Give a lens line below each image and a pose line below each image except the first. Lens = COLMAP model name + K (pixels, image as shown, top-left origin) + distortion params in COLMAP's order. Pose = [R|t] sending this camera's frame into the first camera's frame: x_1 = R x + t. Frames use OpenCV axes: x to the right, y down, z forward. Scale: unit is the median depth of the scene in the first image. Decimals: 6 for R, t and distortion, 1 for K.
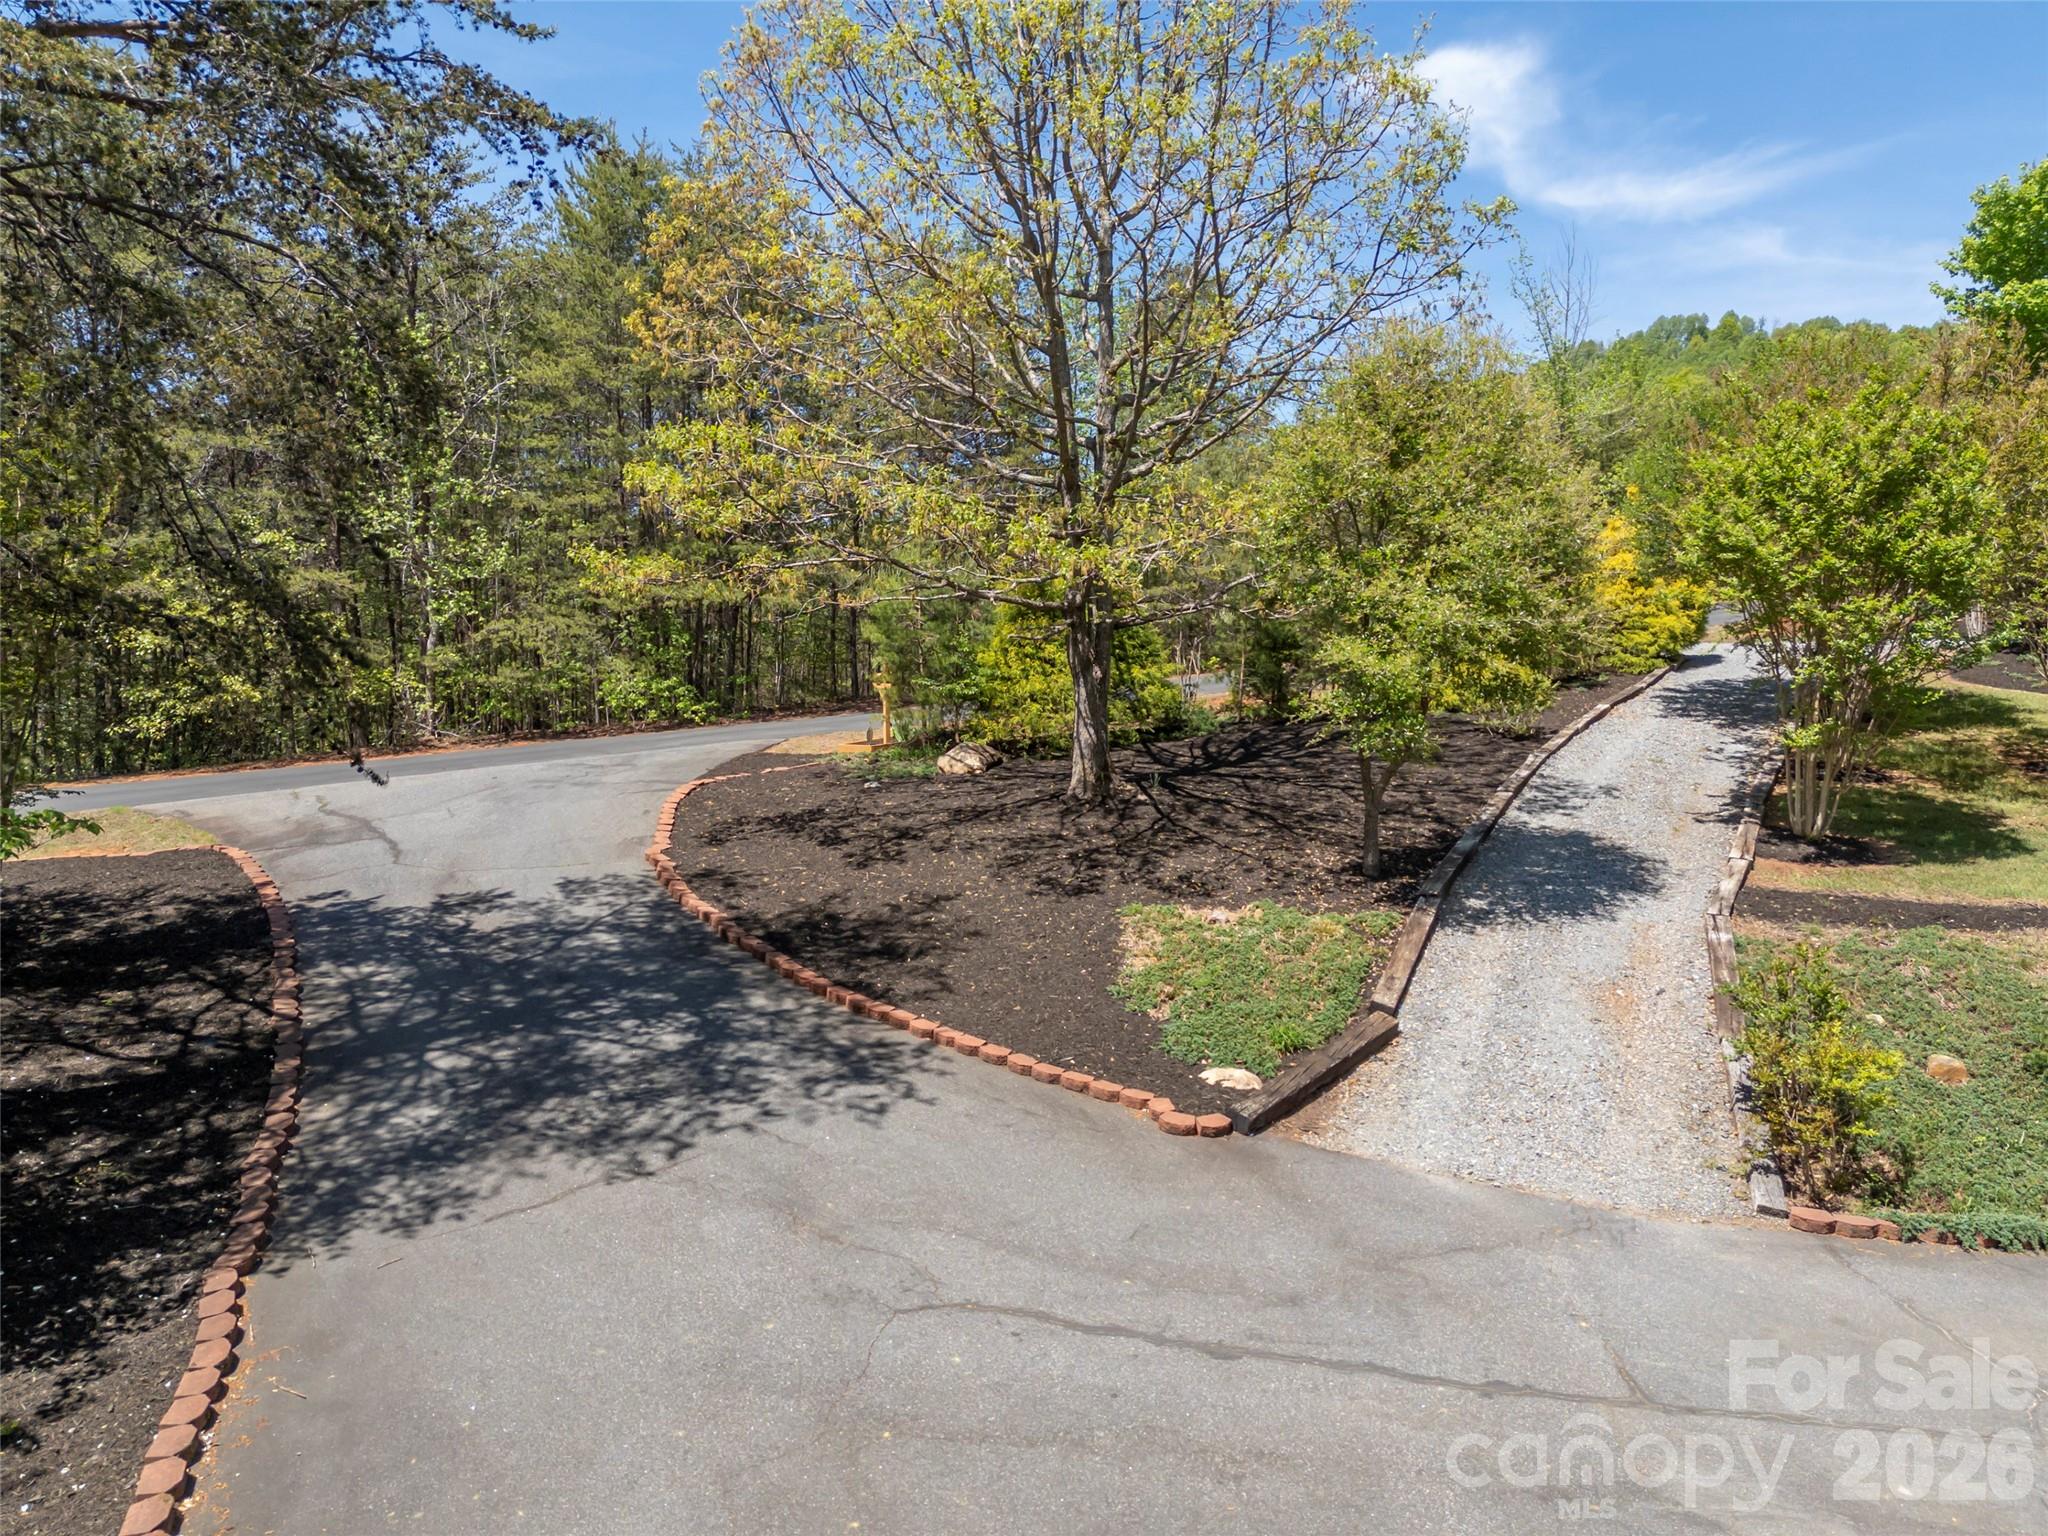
lens RADIAL K [[1512.4, 0, 1029.5], [0, 1512.4, 777.8], [0, 0, 1]] dist [0.097695, -0.075248]
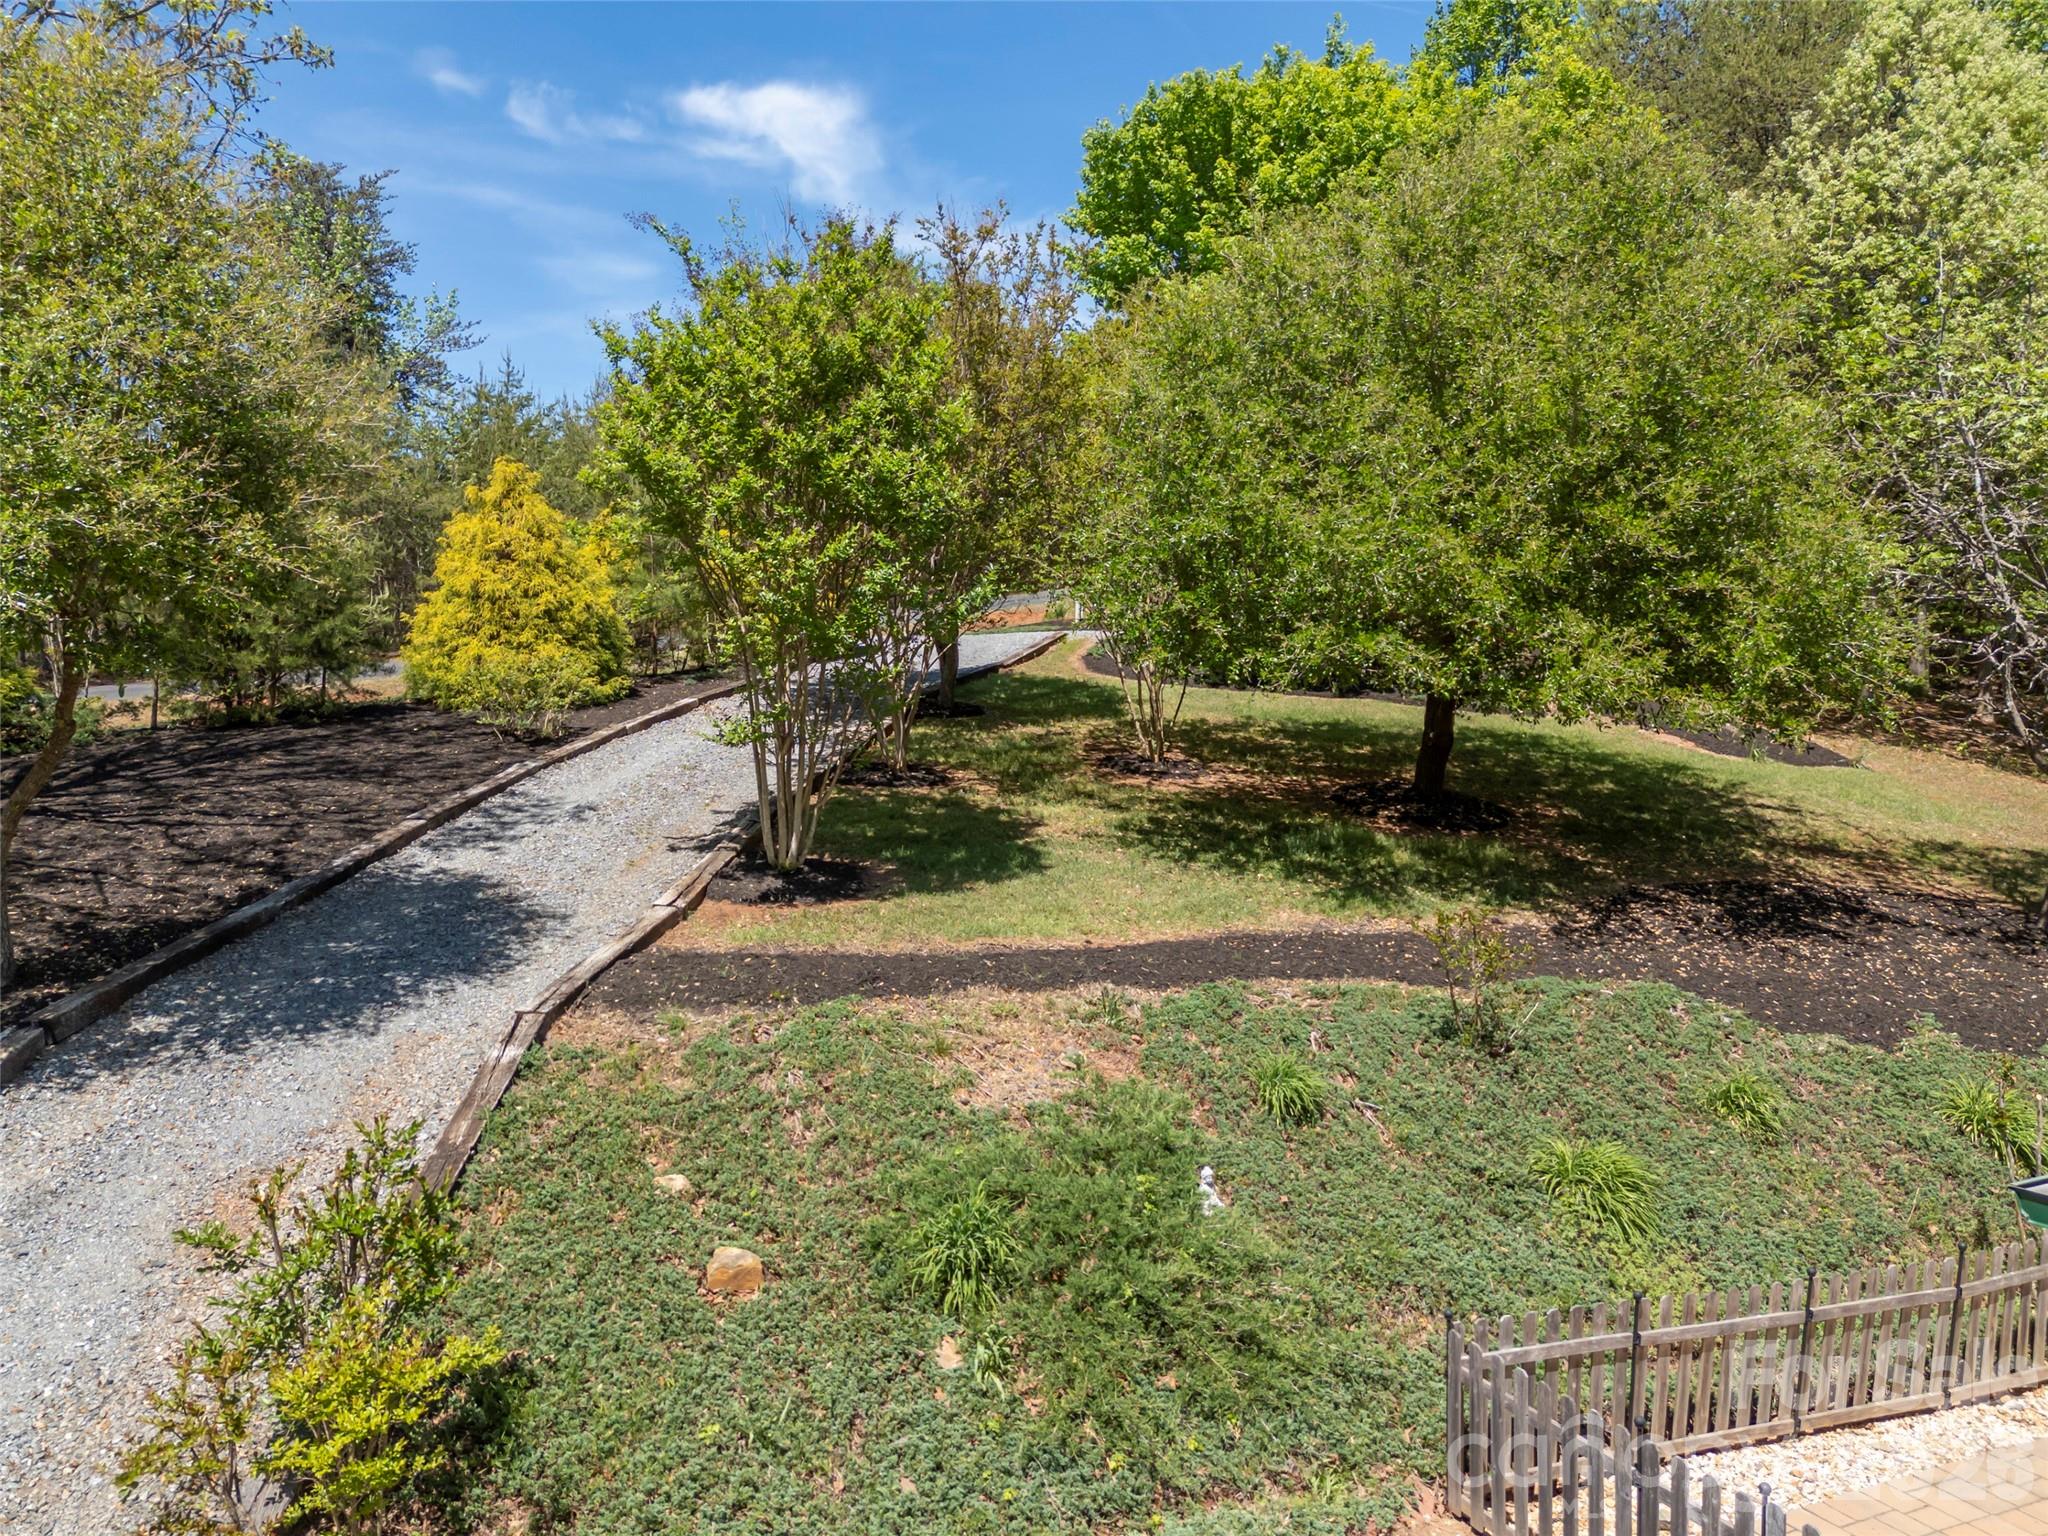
lens RADIAL K [[1512.4, 0, 1024.4], [0, 1512.4, 763.5], [0, 0, 1]] dist [0.097695, -0.075248]
pose [[0.917947, -0.029919, 0.395573, 0.309552], [0.037281, 0.999245, -0.010936, 0.001786], [-0.394947, 0.024786, 0.918369, 0.273466]]
